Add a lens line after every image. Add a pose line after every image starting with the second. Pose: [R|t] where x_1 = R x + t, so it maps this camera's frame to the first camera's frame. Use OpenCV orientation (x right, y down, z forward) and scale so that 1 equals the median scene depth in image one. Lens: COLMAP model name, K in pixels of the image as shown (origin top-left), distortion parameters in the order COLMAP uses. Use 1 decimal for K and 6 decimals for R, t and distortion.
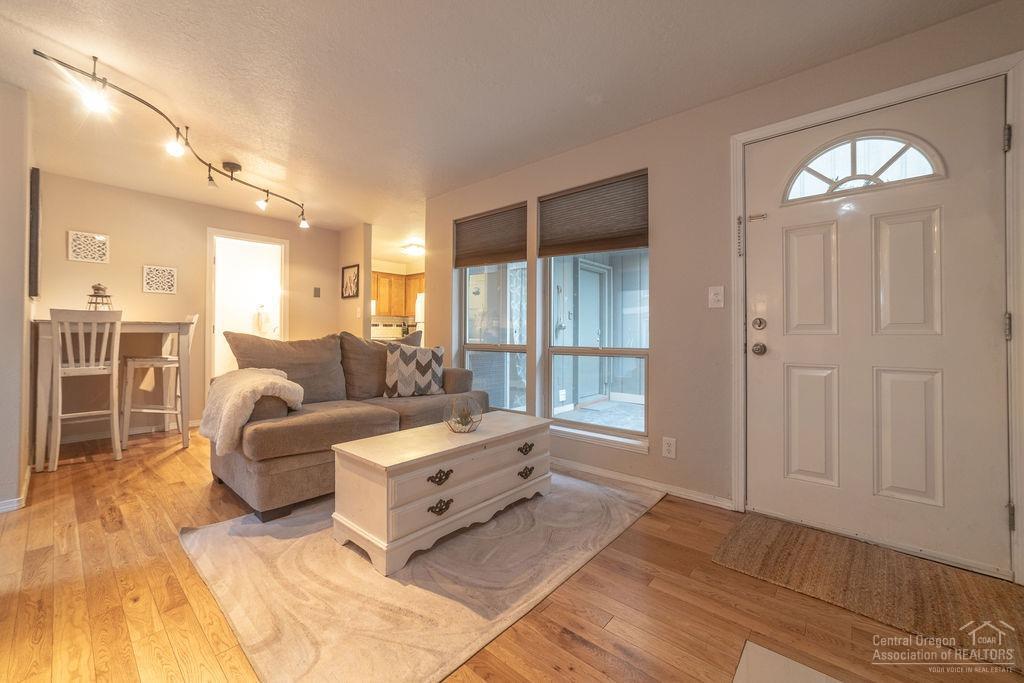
lens RADIAL K [[401.3, 0, 492.2], [0, 401.3, 330.3], [0, 0, 1]] dist [-0.002356, 0.000320]
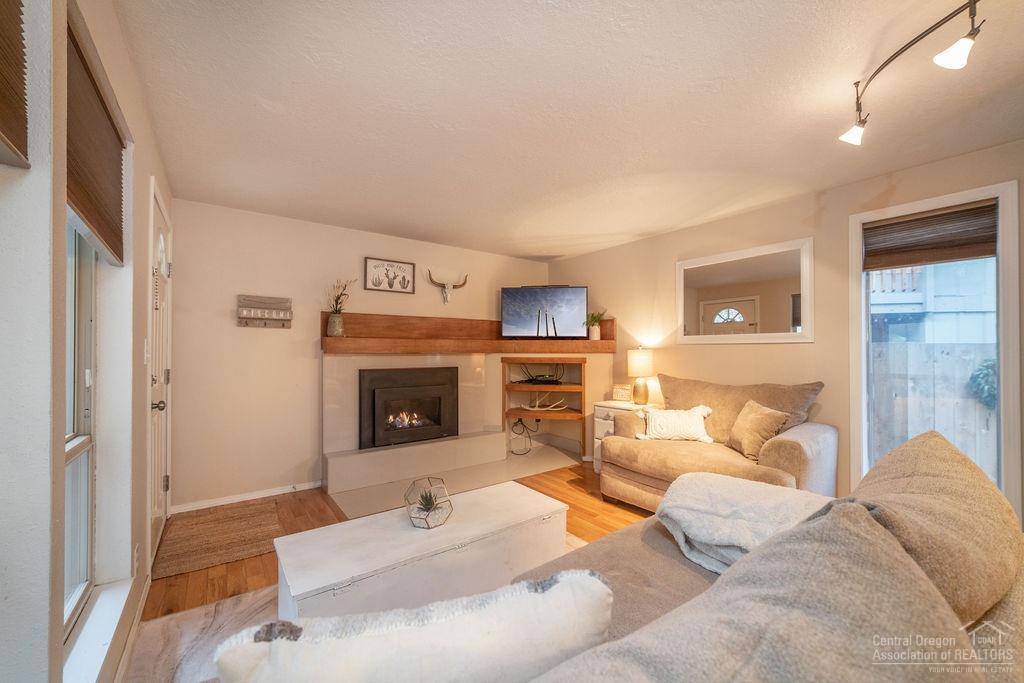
lens RADIAL K [[395.6, 0, 505.2], [0, 395.6, 348.6], [0, 0, 1]] dist [-0.018881, 0.000120]
pose [[-0.980996, -0.004394, 0.193981, -0.268857], [-0.007393, 0.999864, -0.014741, -0.061051], [-0.193889, -0.015895, -0.980895, 1.265050]]
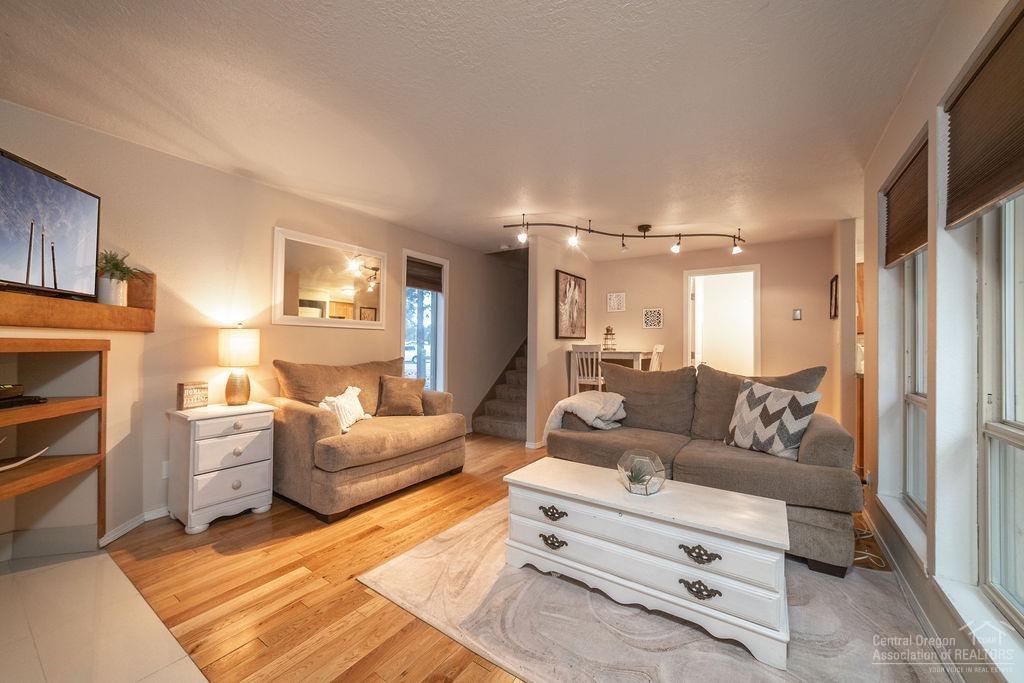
lens RADIAL K [[392.3, 0, 510.5], [0, 392.3, 339.6], [0, 0, 1]] dist [-0.020996, 0.008408]
pose [[0.145214, -0.016974, -0.989255, 0.519315], [-0.002565, 0.999843, -0.017533, -0.040641], [0.989397, 0.005084, 0.145147, 0.439987]]
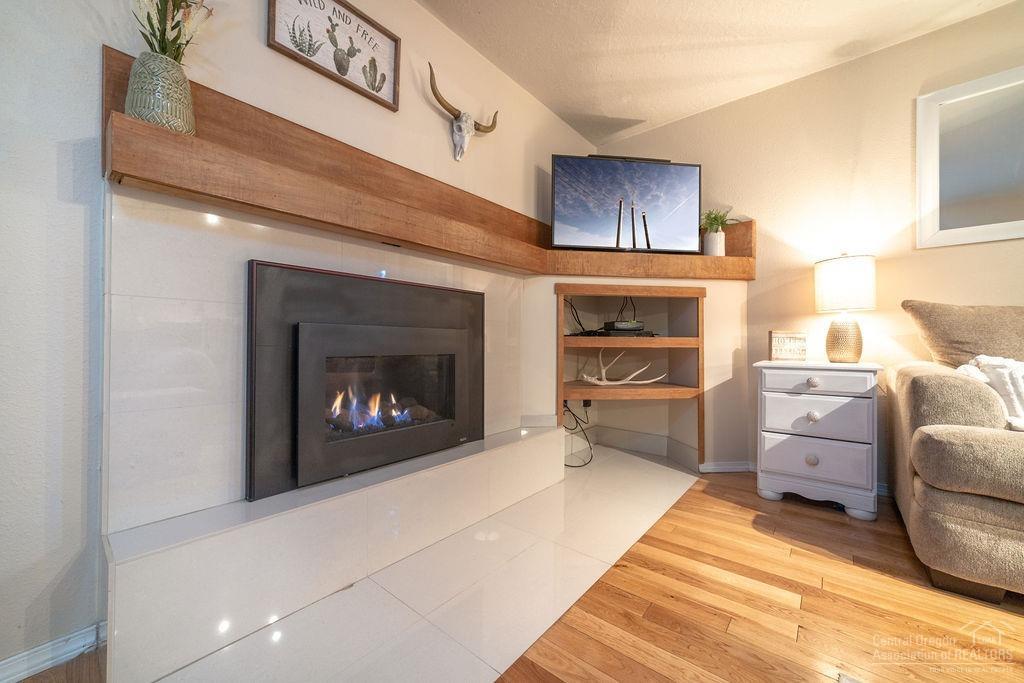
lens RADIAL K [[392.3, 0, 510.5], [0, 392.3, 339.6], [0, 0, 1]] dist [-0.020996, 0.008408]
pose [[-0.998946, -0.010209, -0.044754, 0.145334], [-0.009376, 0.999780, -0.018782, 0.071653], [0.044936, -0.018343, -0.998821, 0.586039]]
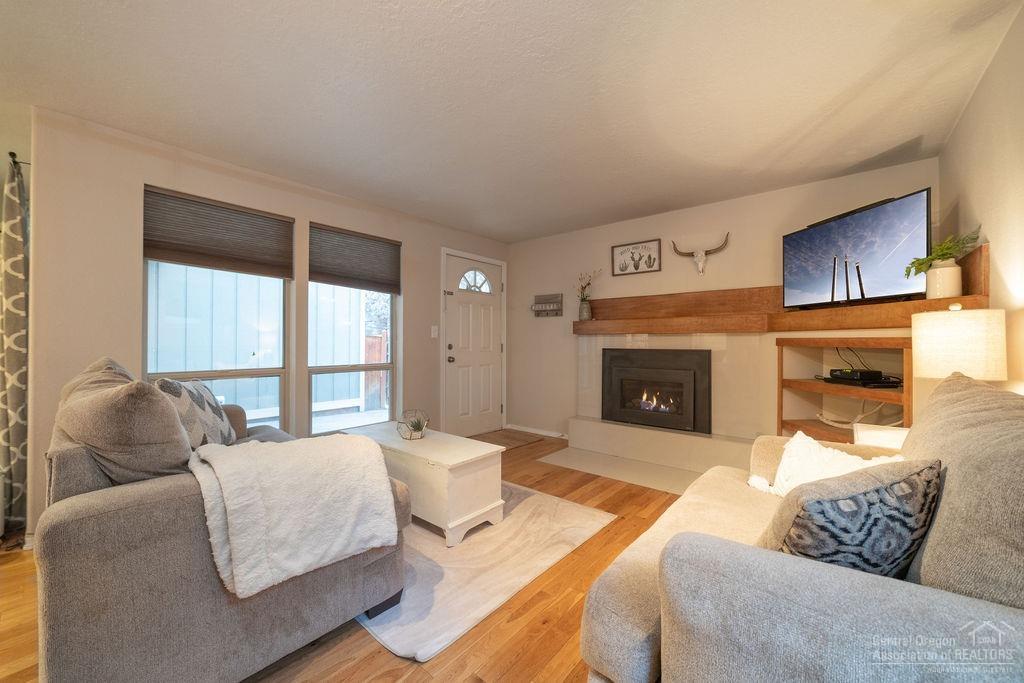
lens RADIAL K [[392.3, 0, 510.5], [0, 392.3, 339.6], [0, 0, 1]] dist [-0.020996, 0.008408]
pose [[-0.033445, -0.001042, 0.999440, -0.927320], [-0.010824, 0.999941, 0.000680, -0.039985], [-0.999382, -0.010795, -0.033454, 0.544910]]
